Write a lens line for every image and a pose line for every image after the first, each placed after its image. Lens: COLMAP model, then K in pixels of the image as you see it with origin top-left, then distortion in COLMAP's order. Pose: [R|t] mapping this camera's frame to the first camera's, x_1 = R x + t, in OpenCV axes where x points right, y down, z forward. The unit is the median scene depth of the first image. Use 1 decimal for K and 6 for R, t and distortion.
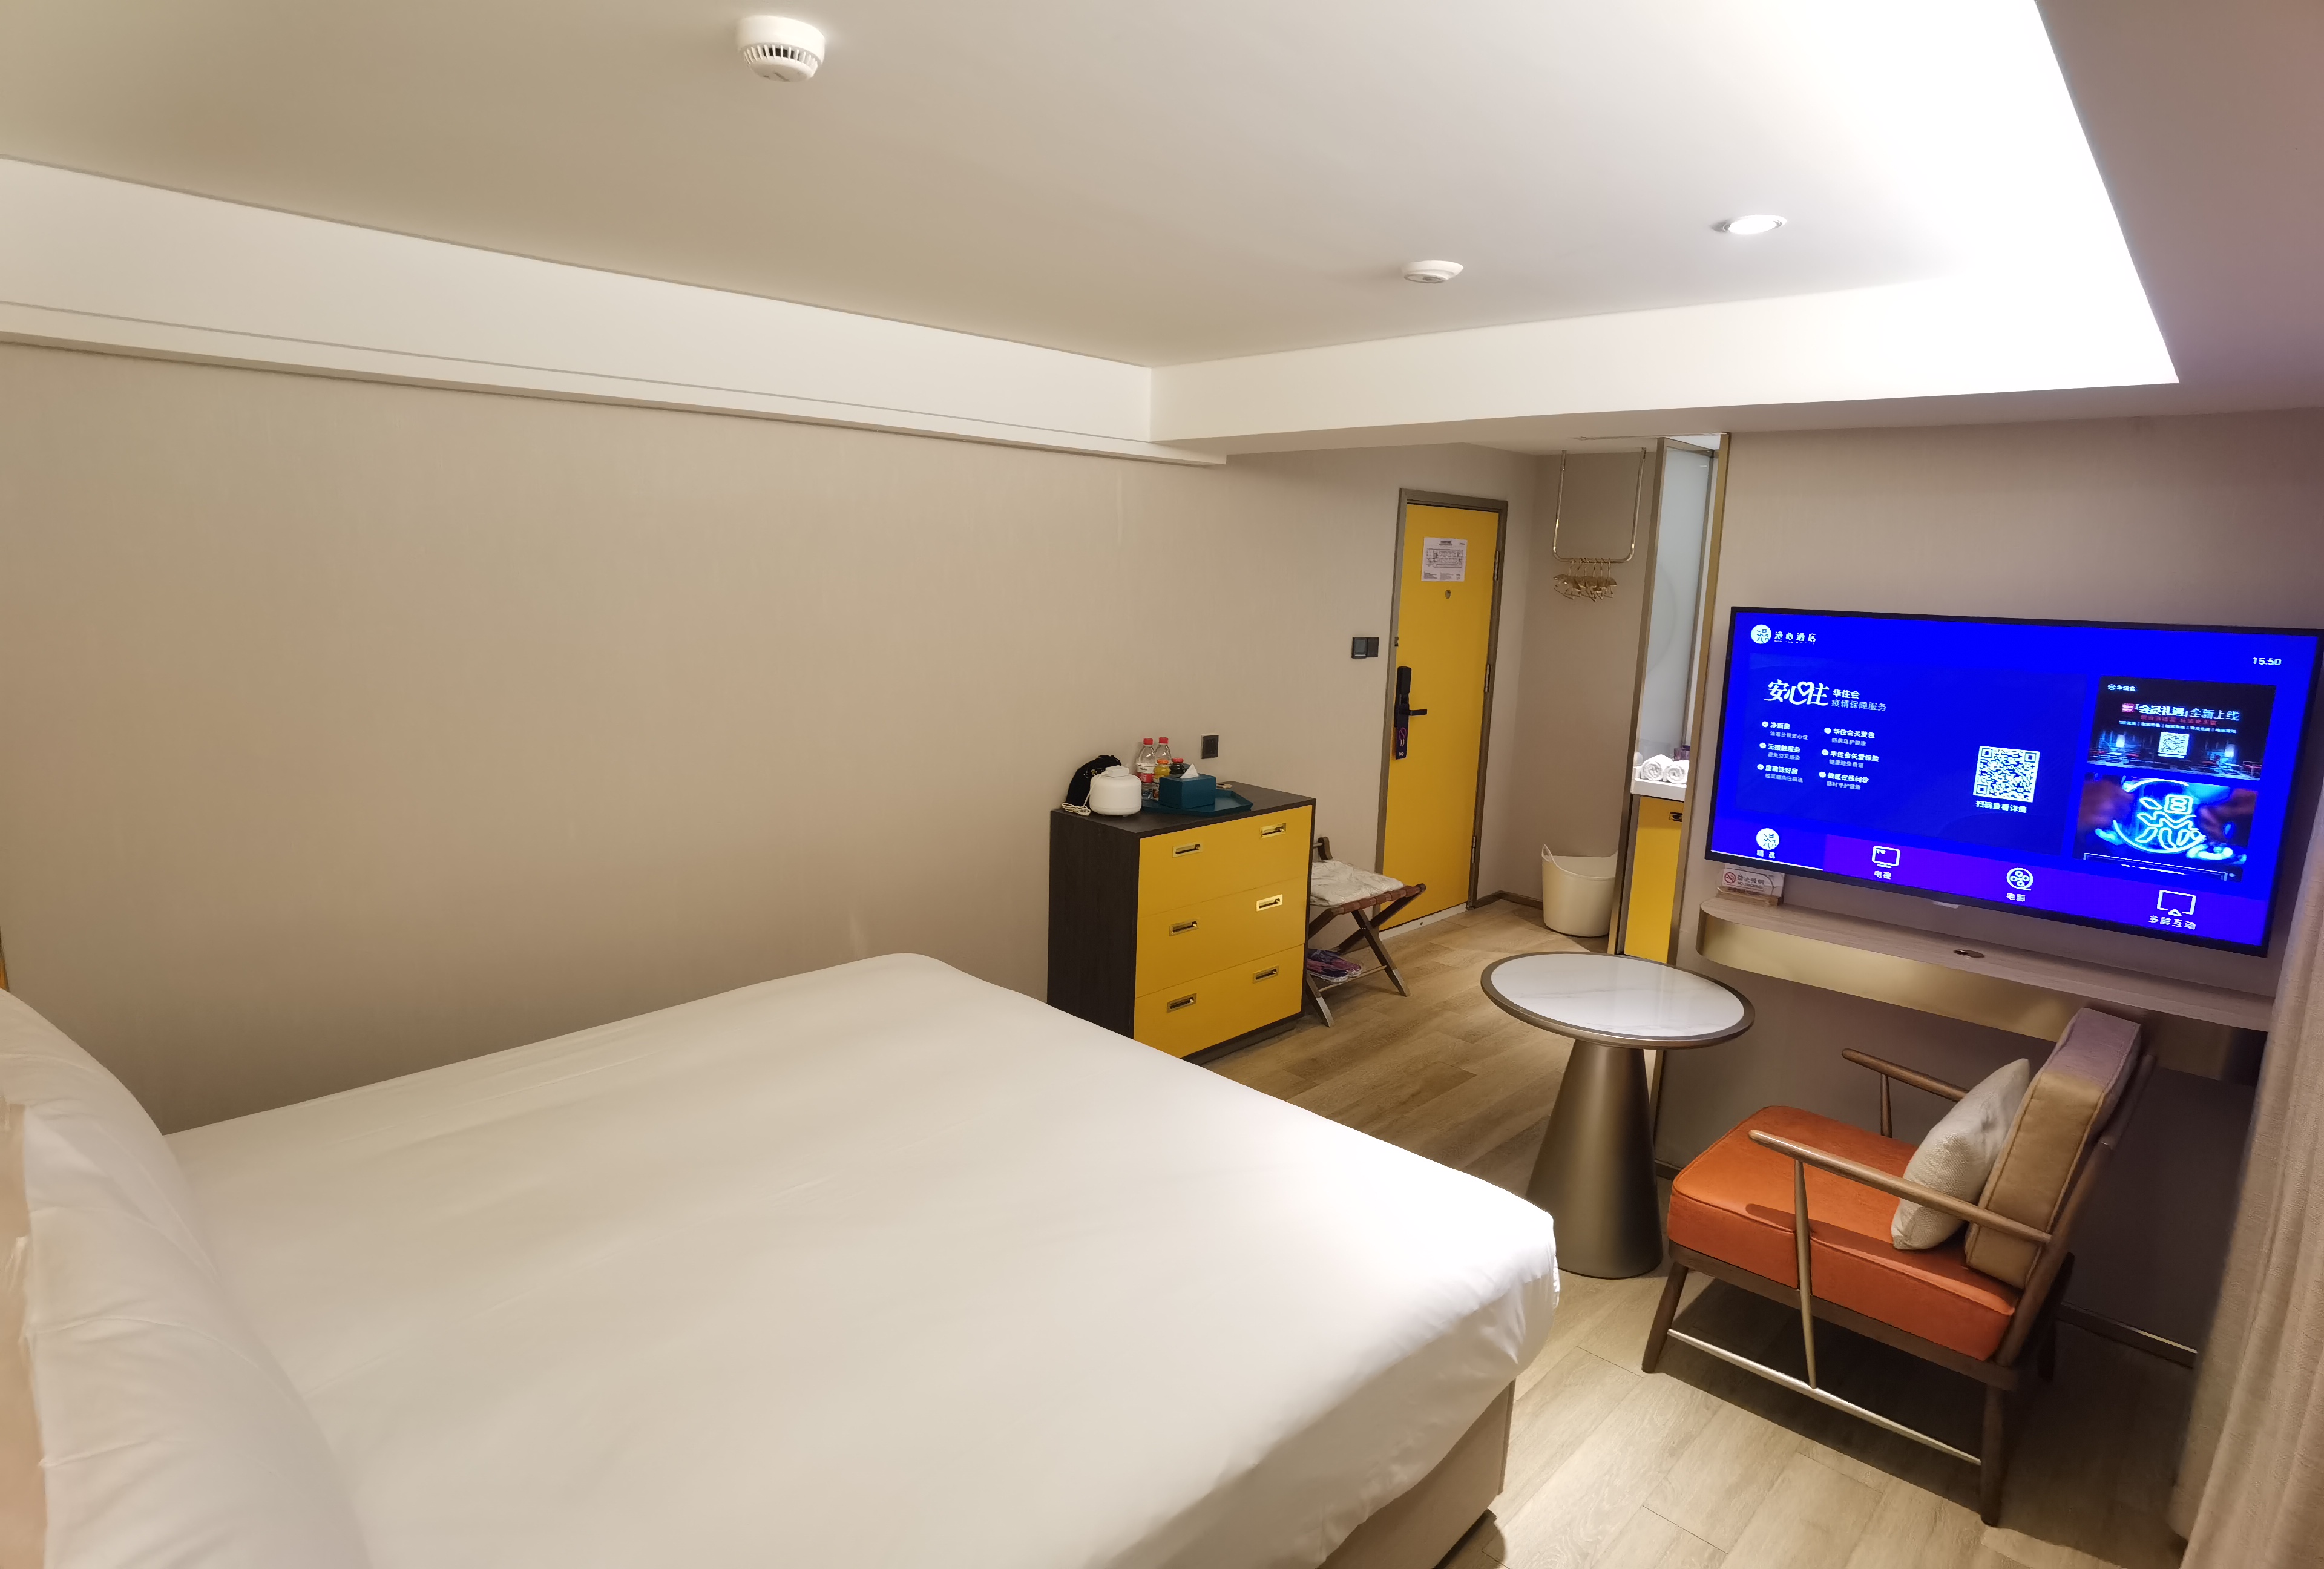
lens RADIAL K [[1195.6, 0, 1167.6], [0, 1195.6, 769.4], [0, 0, 1]] dist [-0.039907, -0.001864]
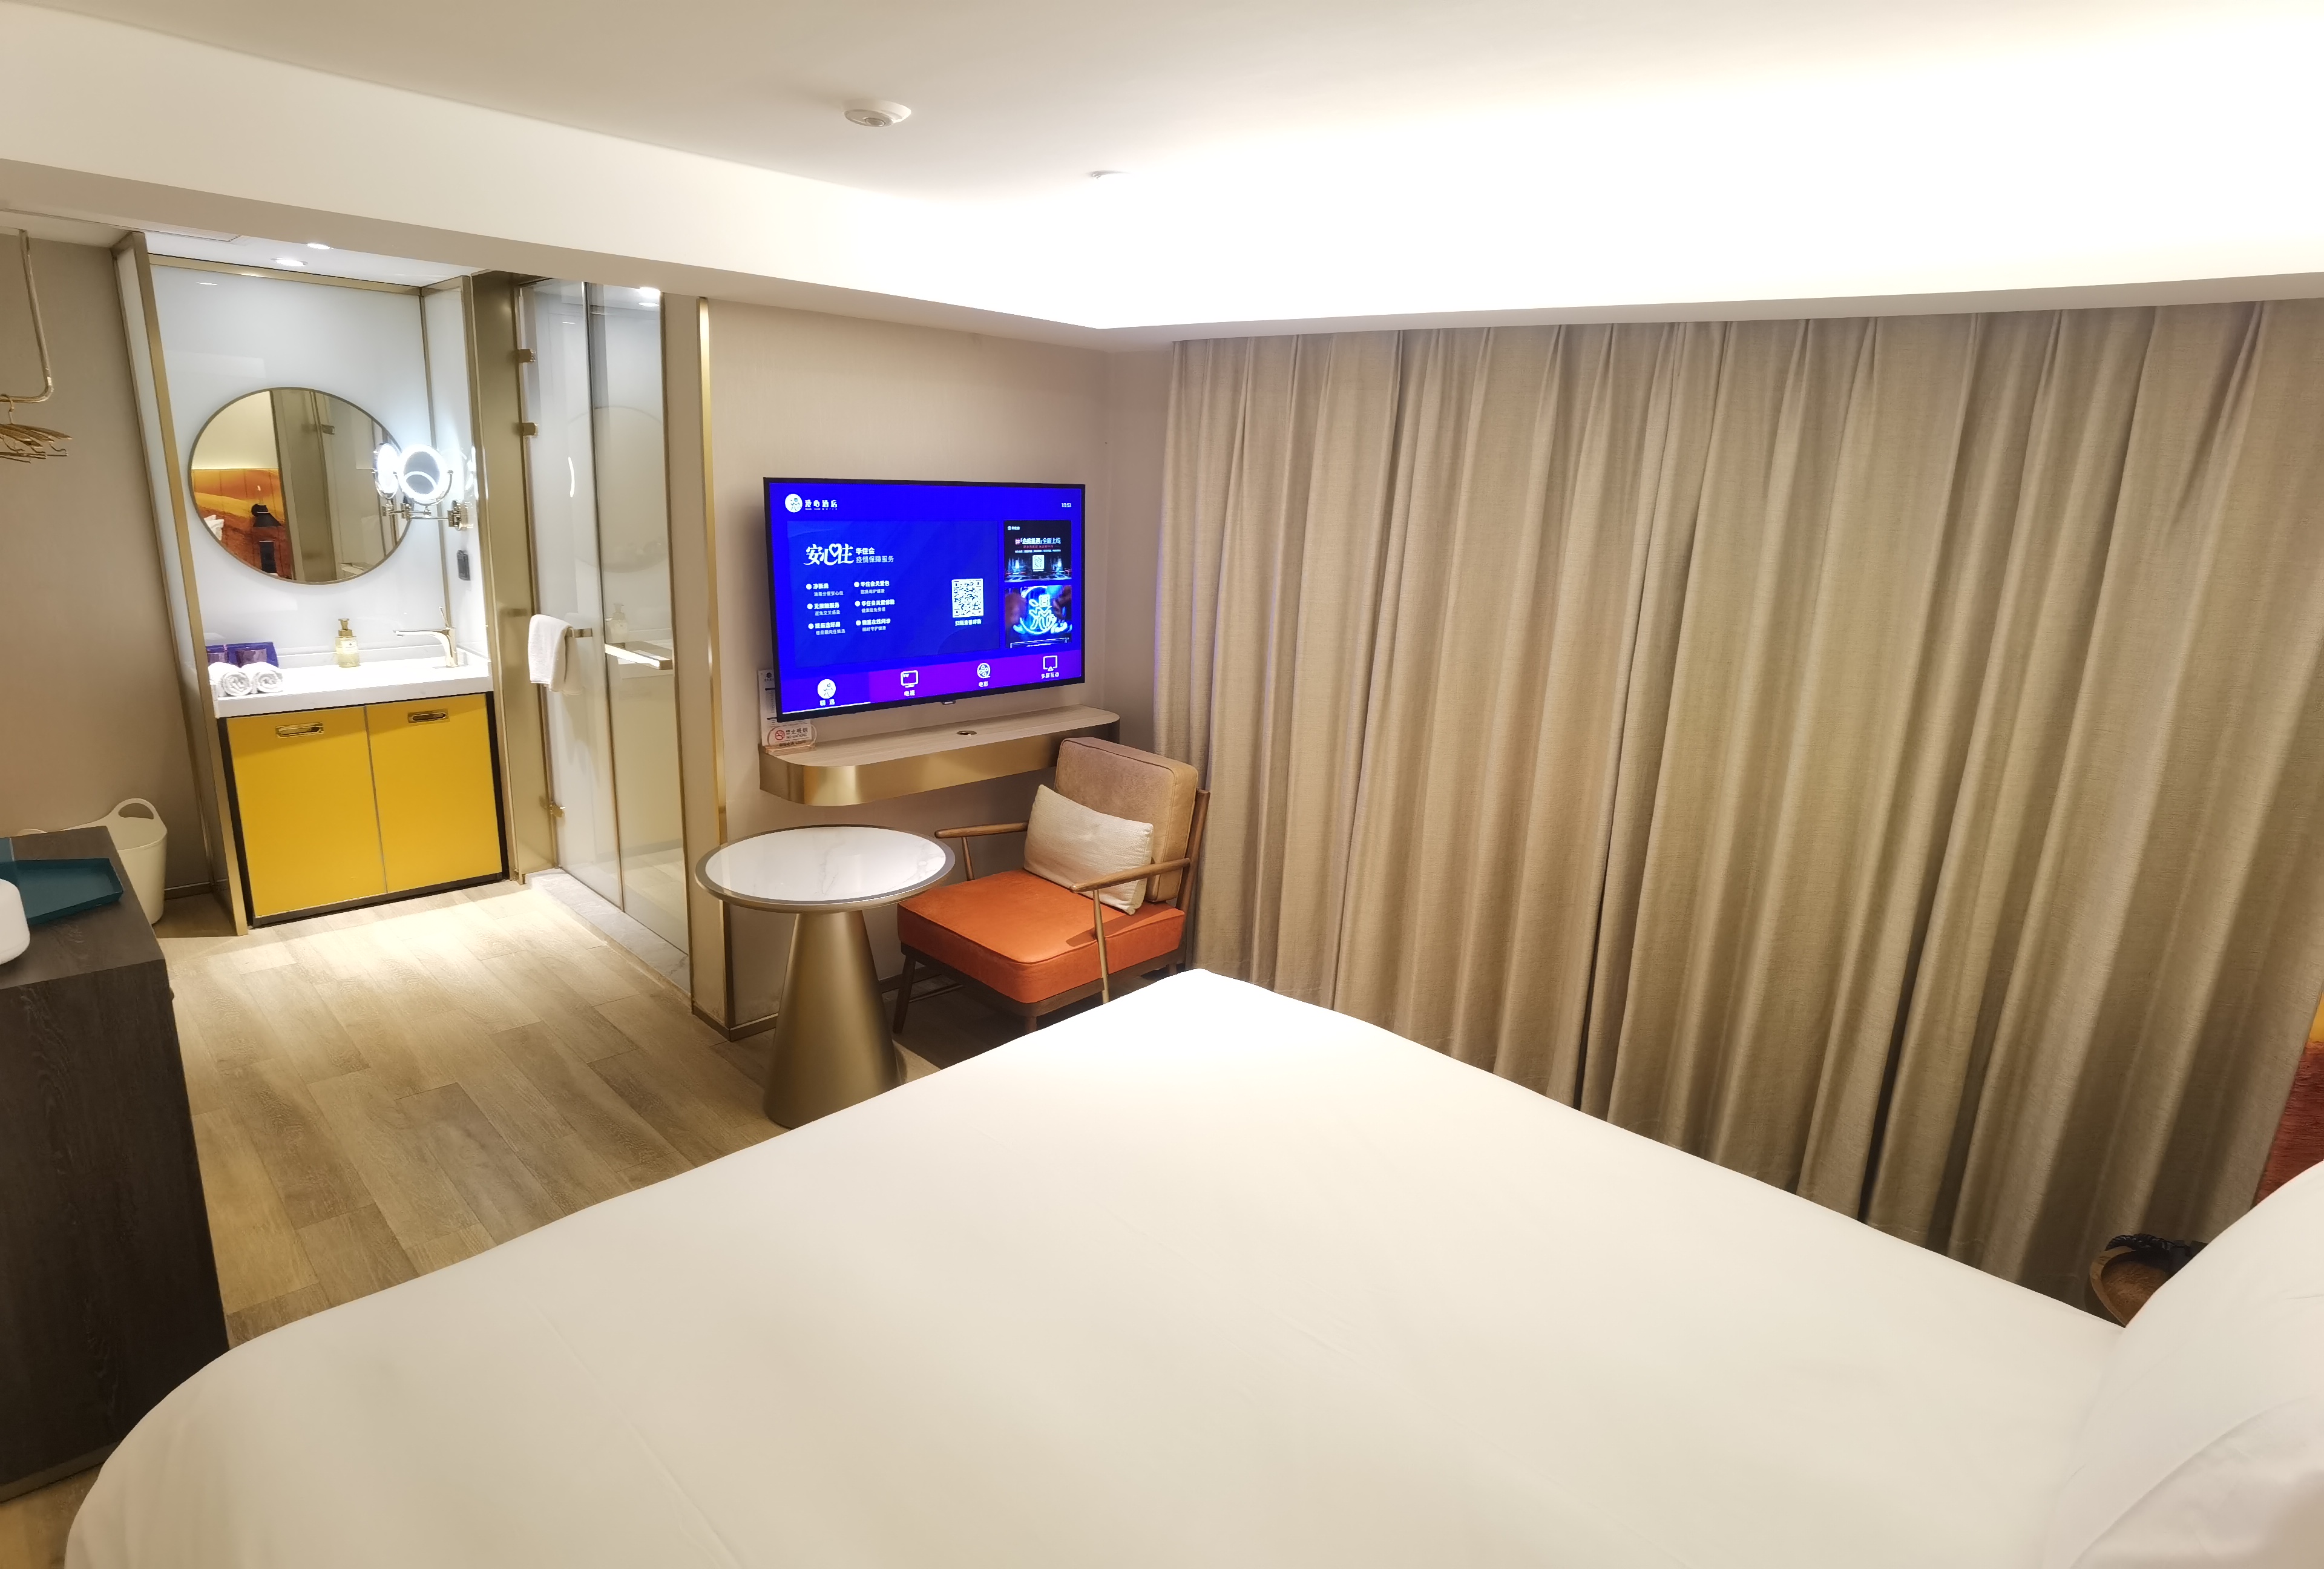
lens RADIAL K [[1195.6, 0, 1168.5], [0, 1195.6, 790.1], [0, 0, 1]] dist [-0.039907, -0.001864]
pose [[-0.010335, -0.281186, 0.959598, -0.645388], [0.117109, 0.952704, 0.280428, -0.136669], [-0.993065, 0.115276, 0.023084, 0.708913]]
